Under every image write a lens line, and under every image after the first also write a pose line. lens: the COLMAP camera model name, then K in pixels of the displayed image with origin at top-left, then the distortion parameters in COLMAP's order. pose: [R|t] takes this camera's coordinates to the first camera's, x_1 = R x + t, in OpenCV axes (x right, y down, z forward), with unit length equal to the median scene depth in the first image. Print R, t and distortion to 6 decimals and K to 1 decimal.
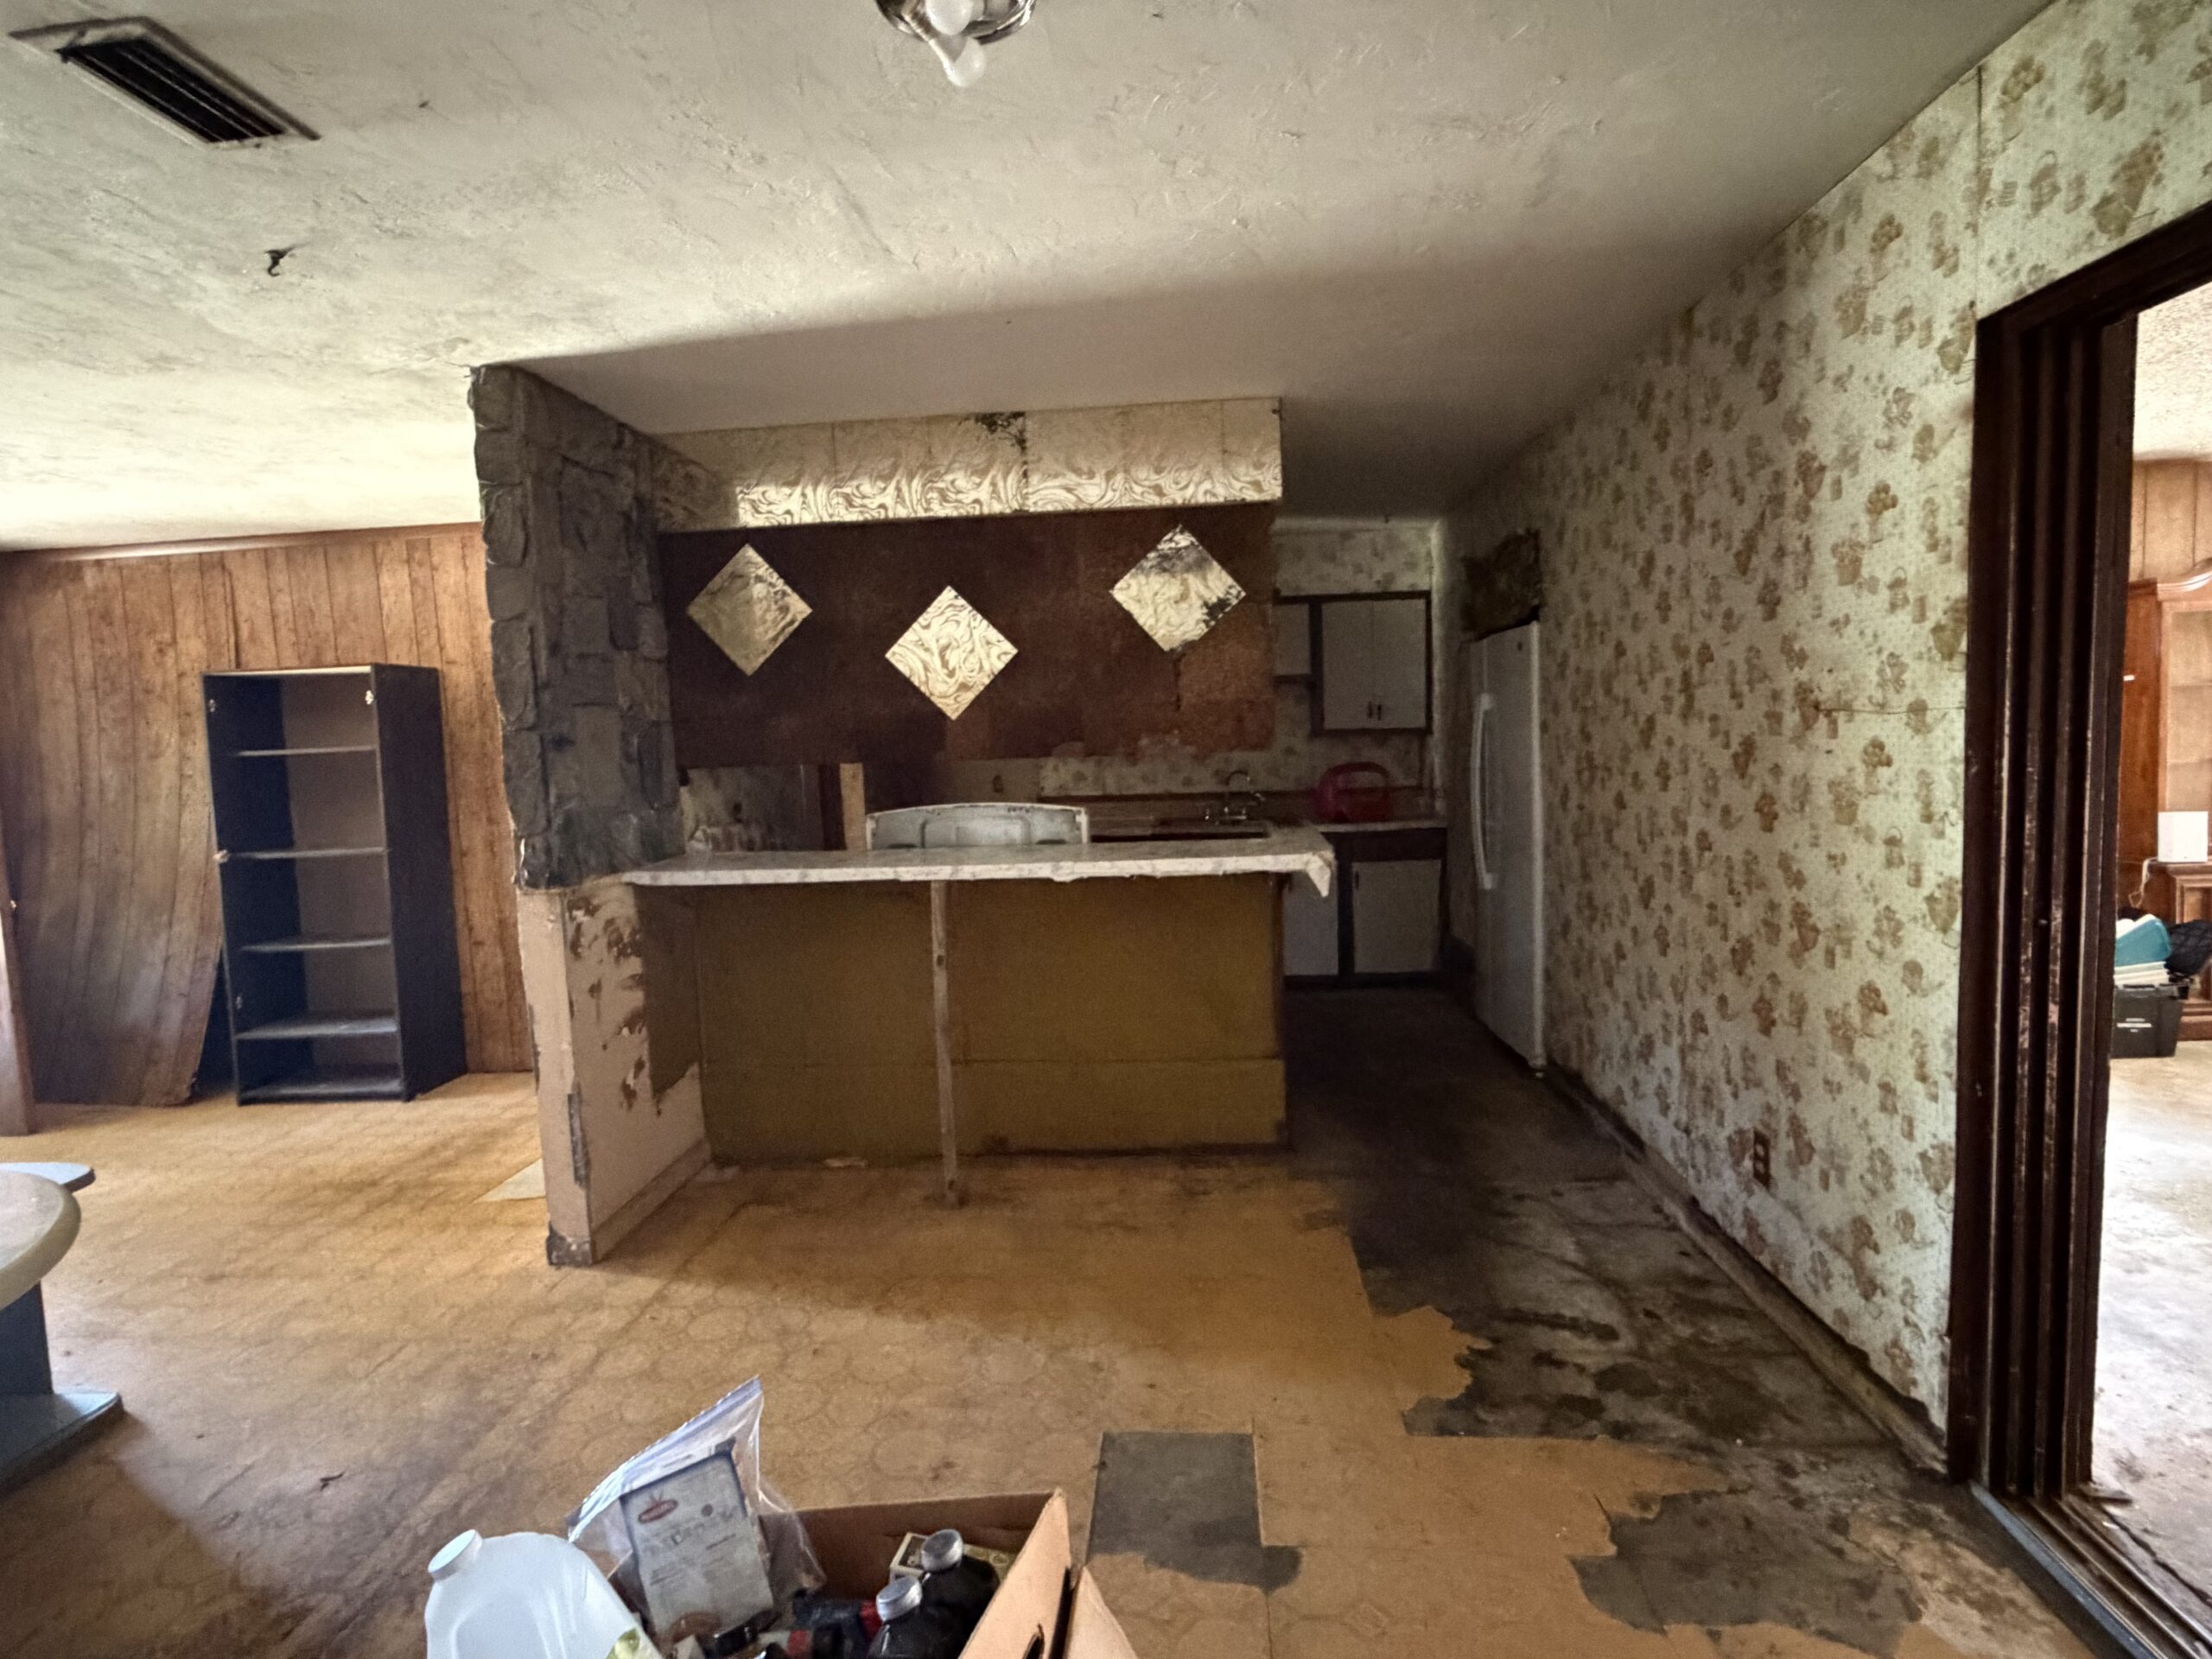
lens RADIAL K [[1066.6, 0, 1103.7], [0, 1066.6, 823.5], [0, 0, 1]] dist [0.001570, -0.000181]
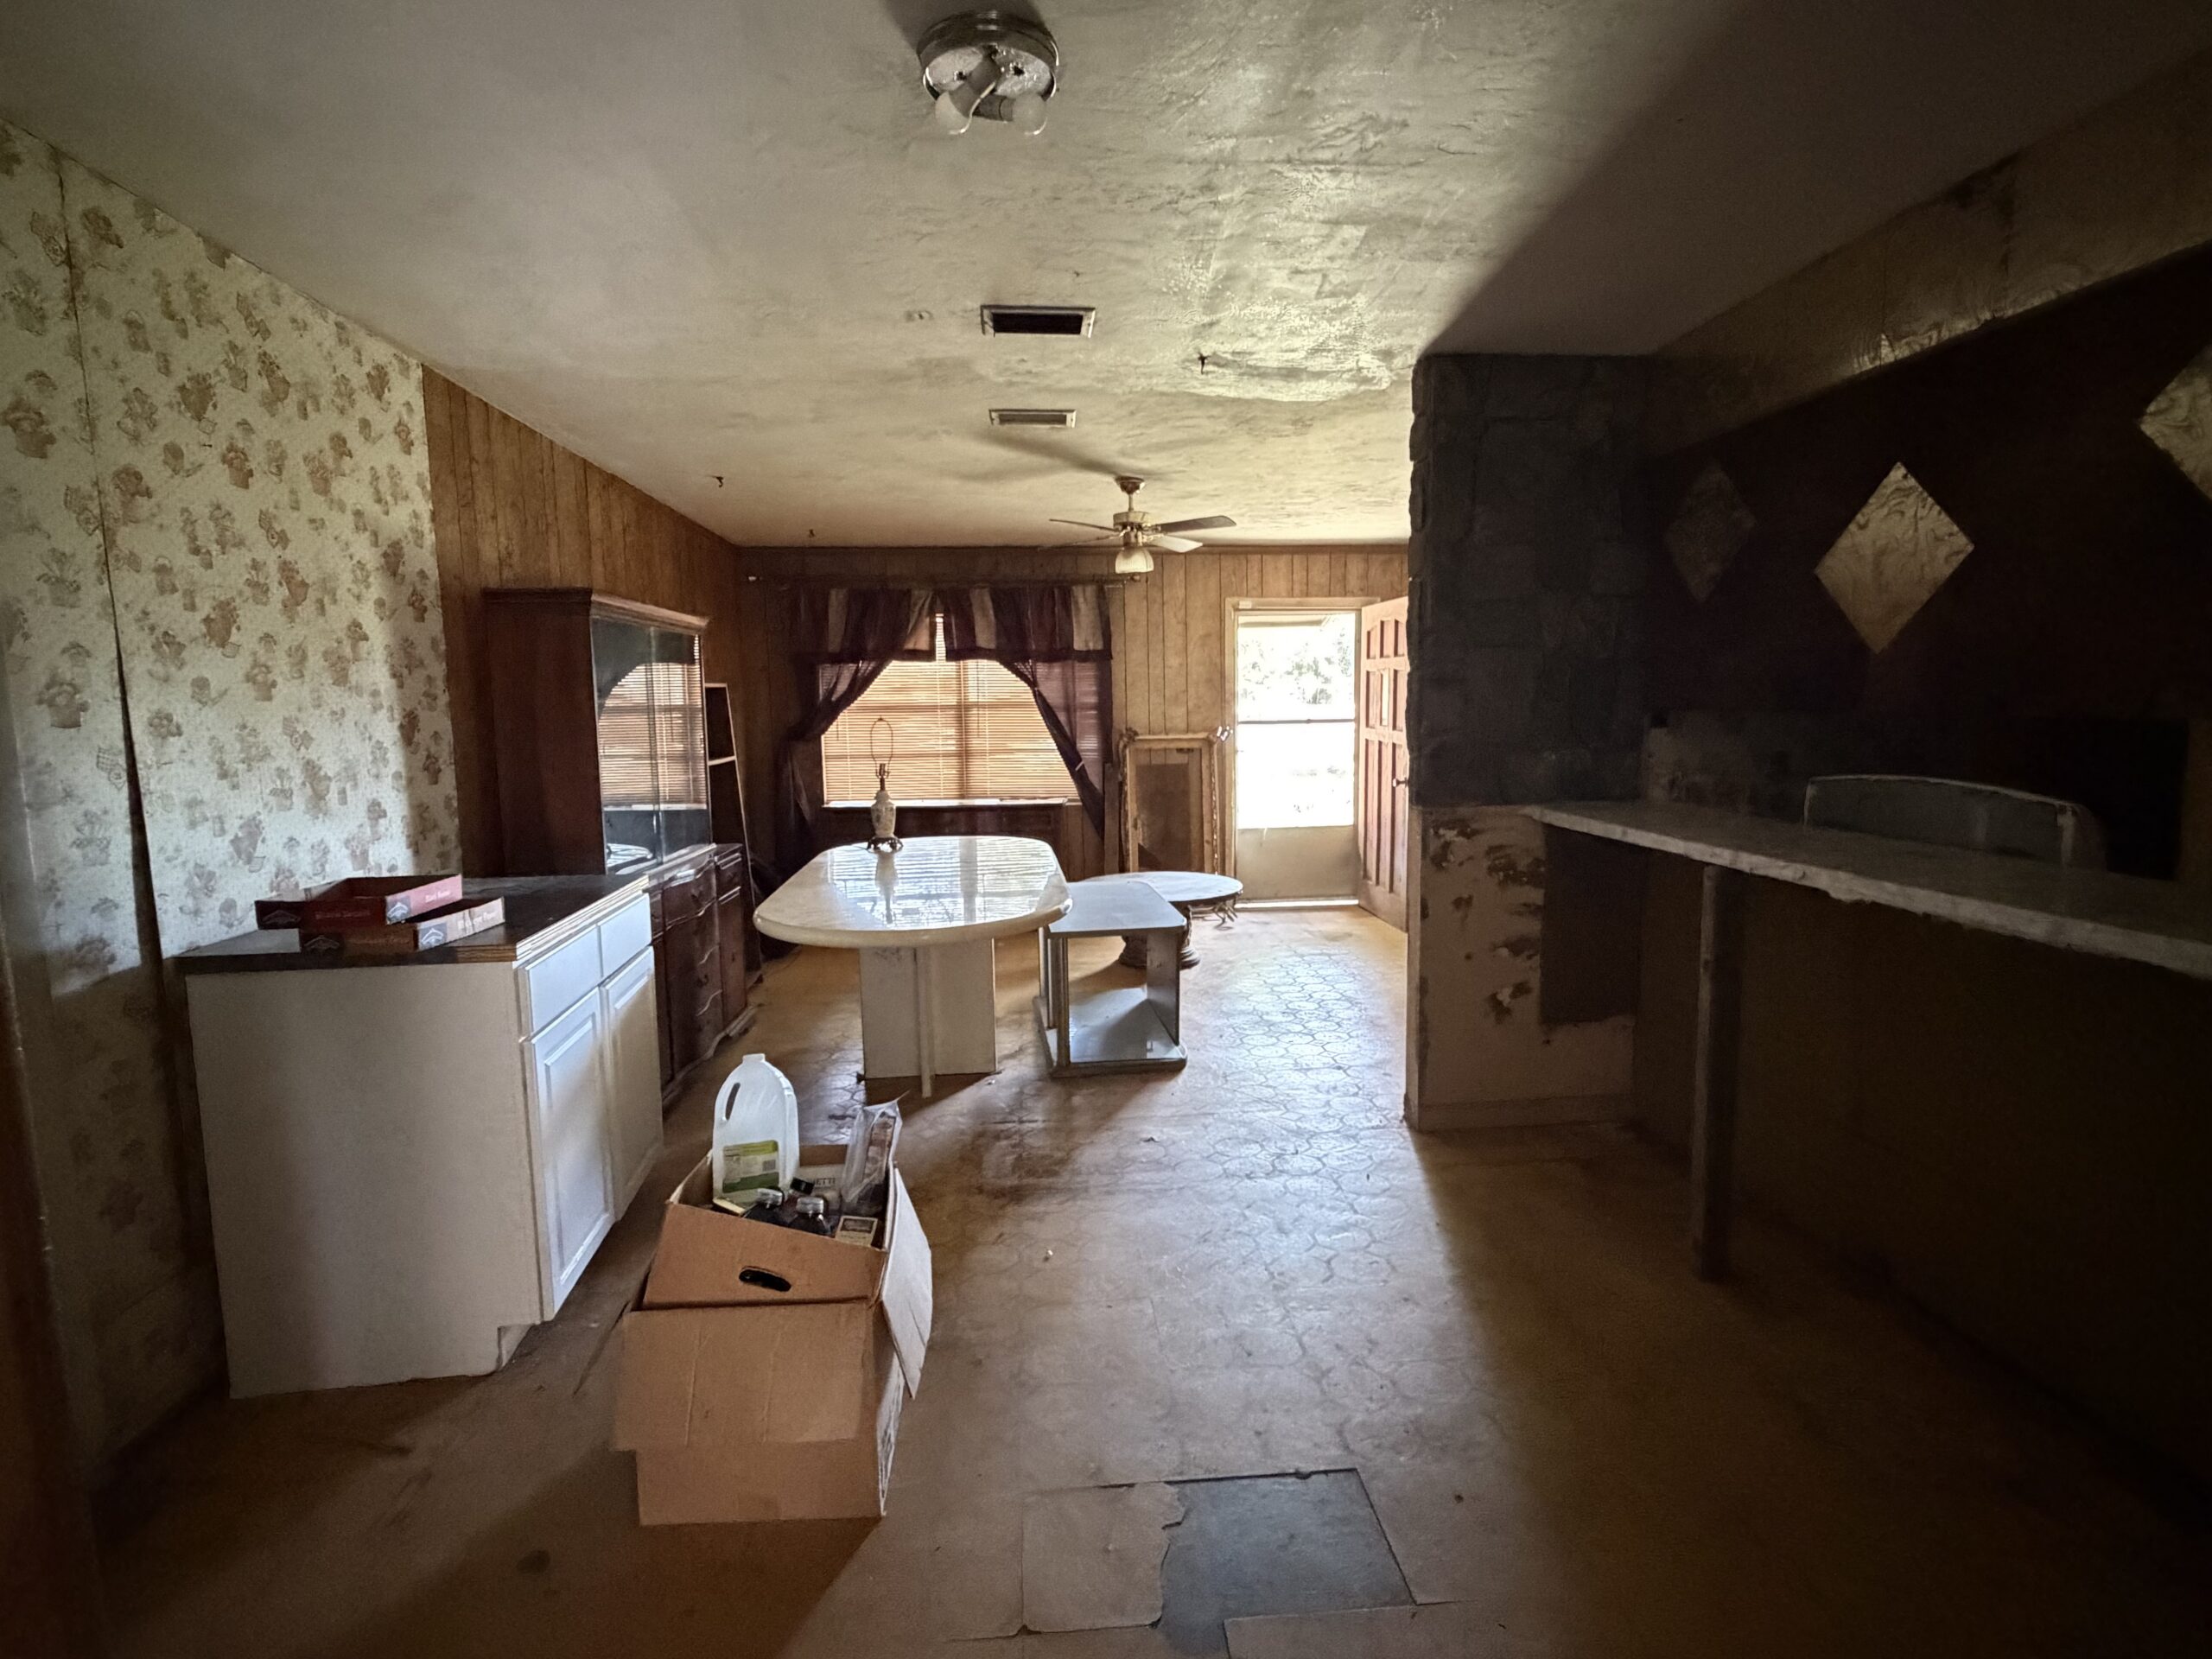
lens RADIAL K [[1066.6, 0, 1103.7], [0, 1066.6, 823.5], [0, 0, 1]] dist [0.001570, -0.000181]
pose [[0.182307, 0.146191, -0.972313, 0.510709], [-0.070401, 0.988288, 0.135393, -0.050409], [0.980718, 0.043769, 0.190464, 0.396544]]
